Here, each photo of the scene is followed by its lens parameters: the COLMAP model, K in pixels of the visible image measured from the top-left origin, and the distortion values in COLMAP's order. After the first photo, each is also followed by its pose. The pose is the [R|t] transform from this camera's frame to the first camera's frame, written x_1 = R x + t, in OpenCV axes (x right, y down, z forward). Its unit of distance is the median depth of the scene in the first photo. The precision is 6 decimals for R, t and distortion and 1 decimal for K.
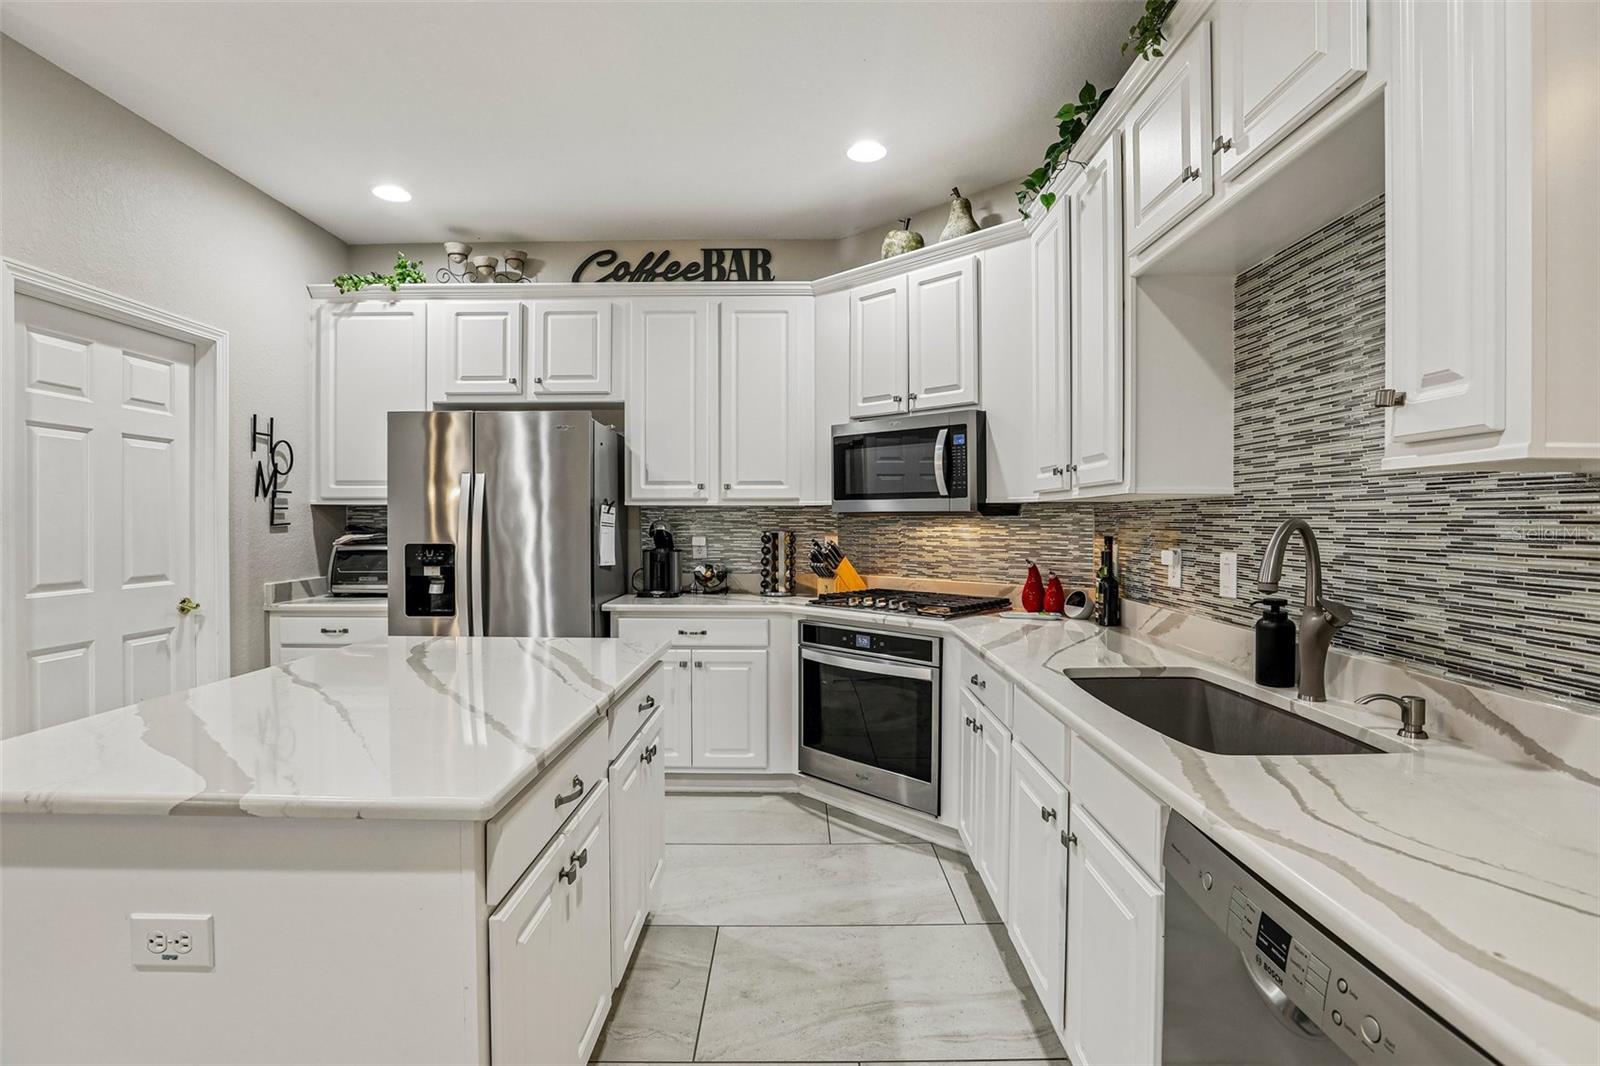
lens RADIAL K [[743.9, 0, 797.3], [0, 743.9, 524.2], [0, 0, 1]] dist [-0.046705, 0.016831]
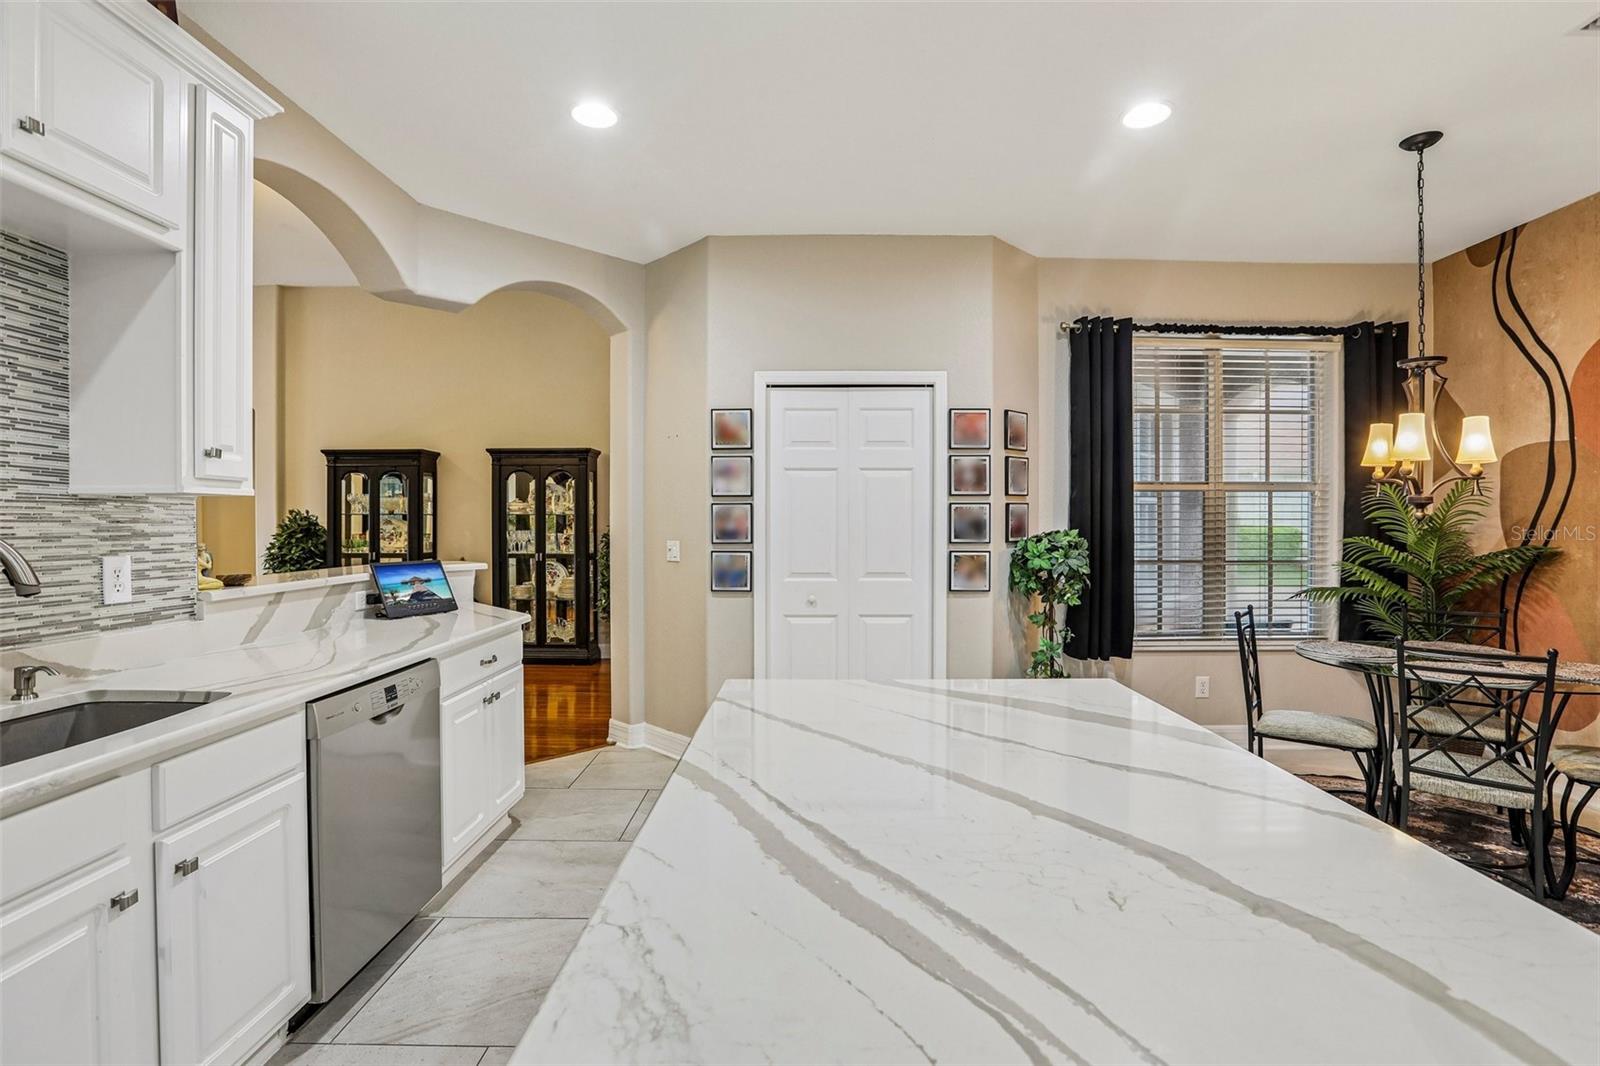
lens RADIAL K [[743.9, 0, 801.3], [0, 743.9, 534.6], [0, 0, 1]] dist [-0.046705, 0.016831]
pose [[-0.999919, -0.001539, 0.012612, -0.194233], [-0.001244, 0.999728, 0.023306, -0.006641], [-0.012645, 0.023288, -0.999649, 0.877070]]
